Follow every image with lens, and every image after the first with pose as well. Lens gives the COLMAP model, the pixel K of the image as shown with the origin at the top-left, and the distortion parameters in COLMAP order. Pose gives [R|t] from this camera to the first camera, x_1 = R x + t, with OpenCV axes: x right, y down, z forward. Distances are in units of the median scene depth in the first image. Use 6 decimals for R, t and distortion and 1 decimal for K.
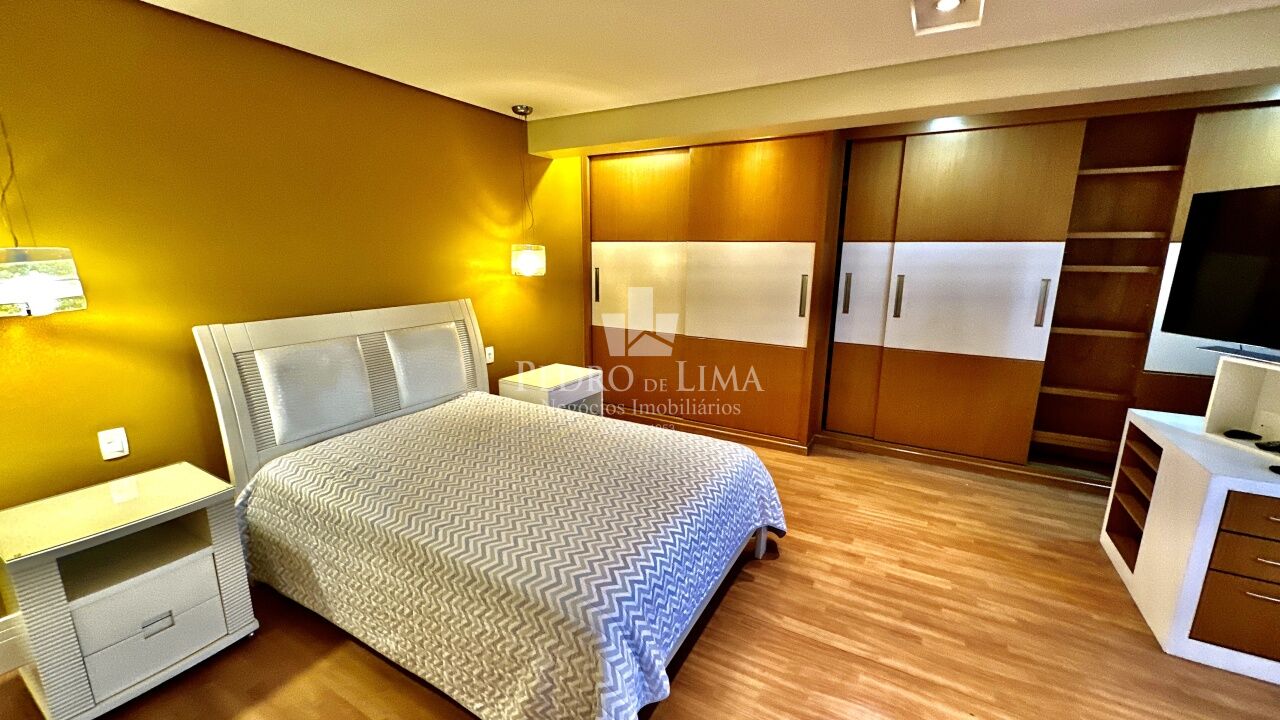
lens RADIAL K [[508.9, 0, 641.1], [0, 508.9, 362.2], [0, 0, 1]] dist [-0.003333, 0.000199]
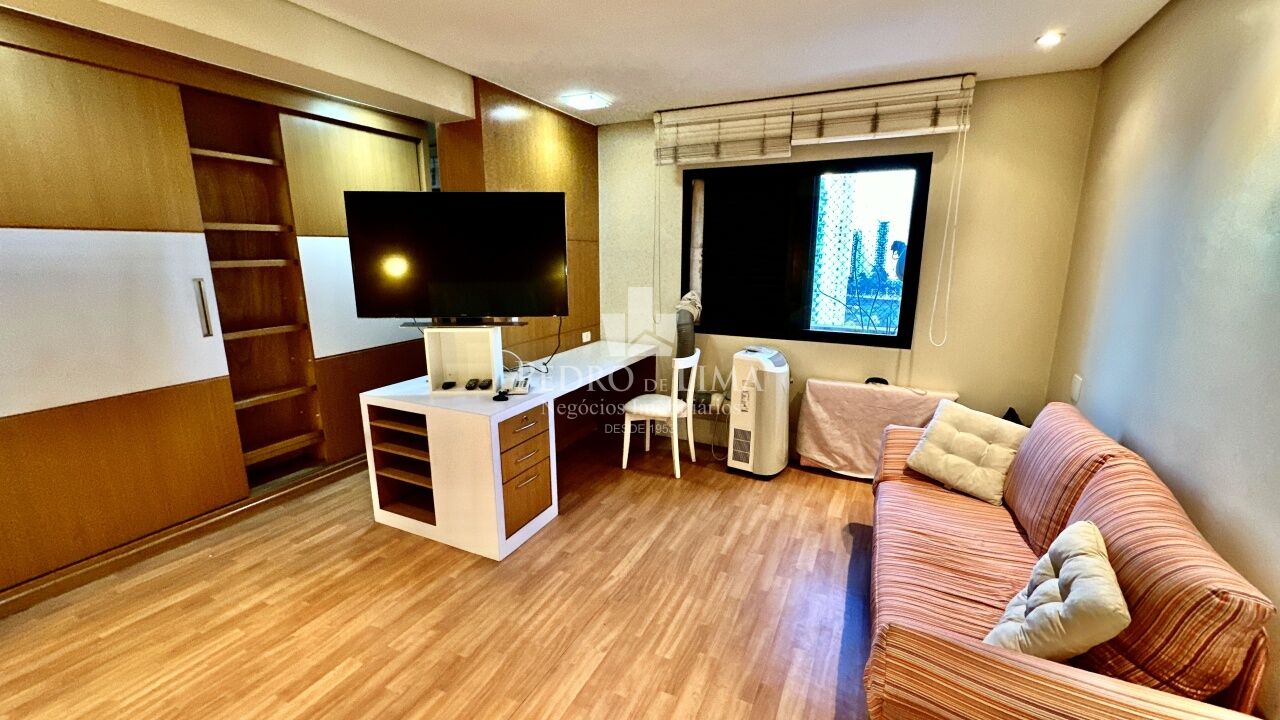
lens RADIAL K [[508.9, 0, 641.1], [0, 508.9, 362.2], [0, 0, 1]] dist [-0.003333, 0.000199]
pose [[-0.065930, -0.216330, 0.974092, -0.078554], [0.215223, 0.950154, 0.225581, -0.074090], [-0.974337, 0.224520, -0.016085, 0.388718]]
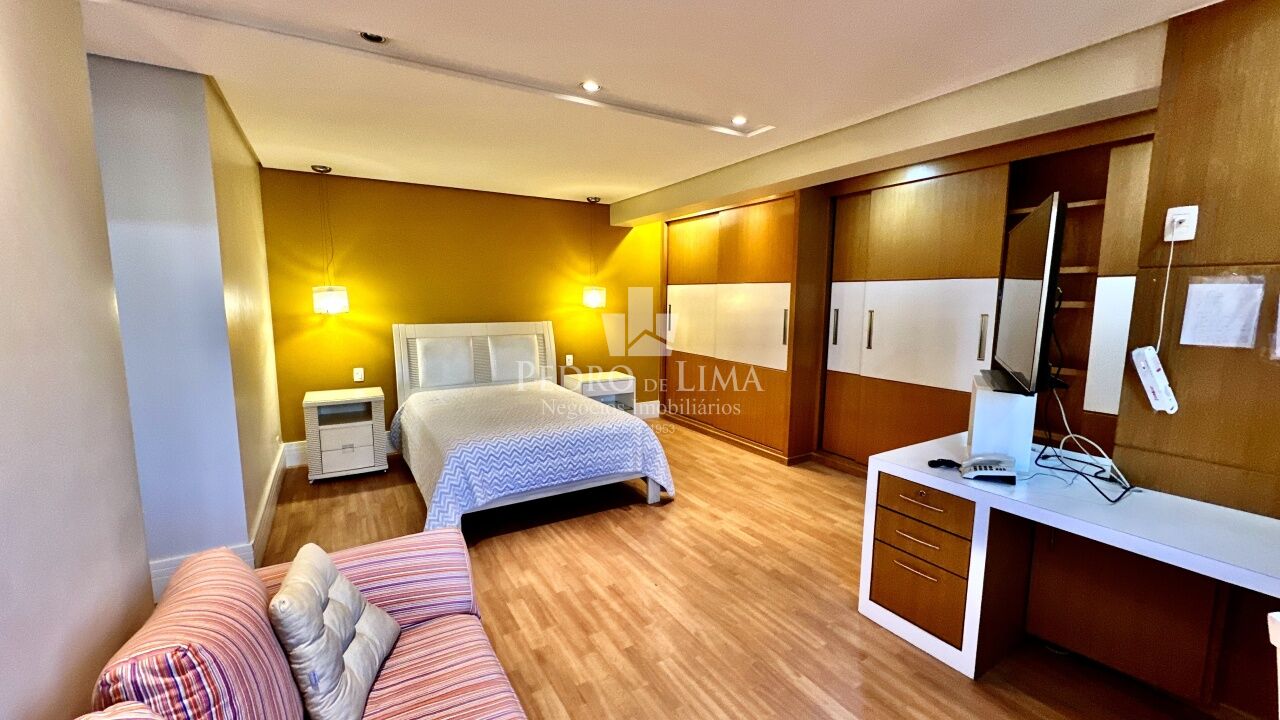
lens RADIAL K [[508.9, 0, 641.1], [0, 508.9, 362.2], [0, 0, 1]] dist [-0.003333, 0.000199]
pose [[0.871461, 0.063131, -0.486385, 0.776259], [-0.107672, 0.992115, -0.064143, 0.081885], [0.478501, 0.108268, 0.871387, -0.244388]]
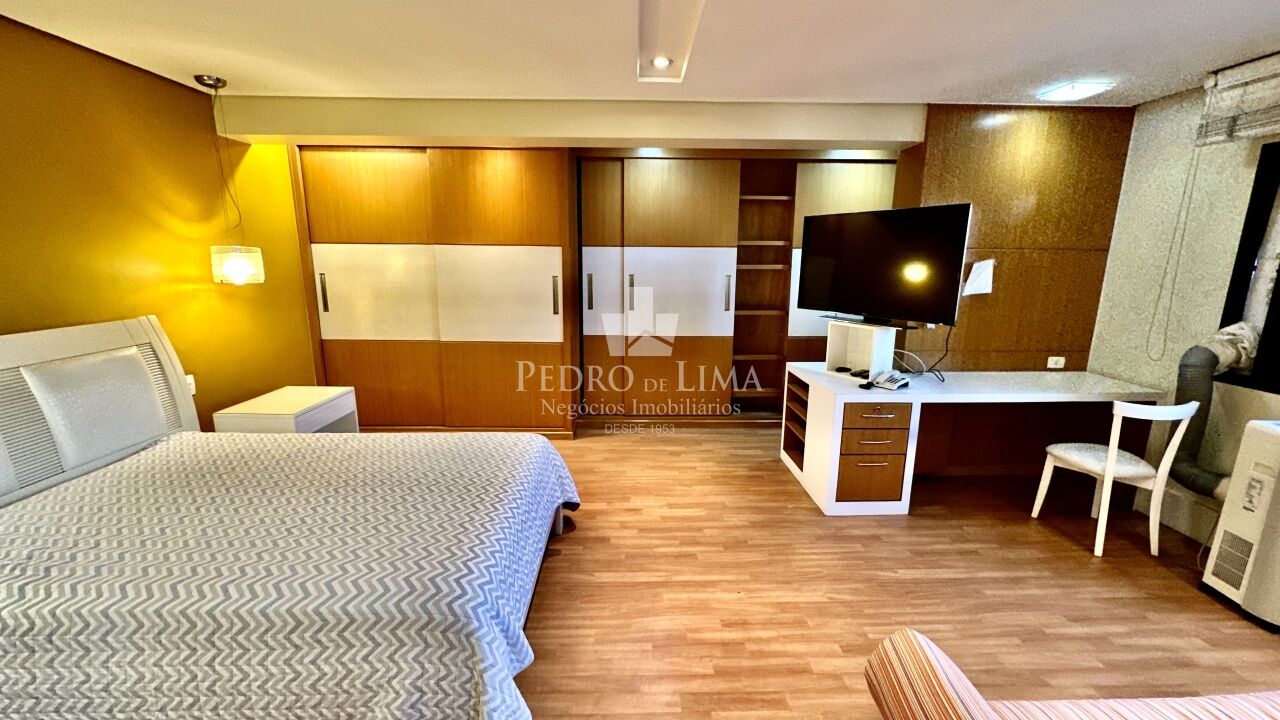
lens RADIAL K [[508.9, 0, 641.1], [0, 508.9, 362.2], [0, 0, 1]] dist [-0.003333, 0.000199]
pose [[0.855610, -0.105241, 0.506810, -0.119505], [0.109767, 0.993735, 0.021041, 0.012741], [-0.505849, 0.037629, 0.861801, -0.040603]]
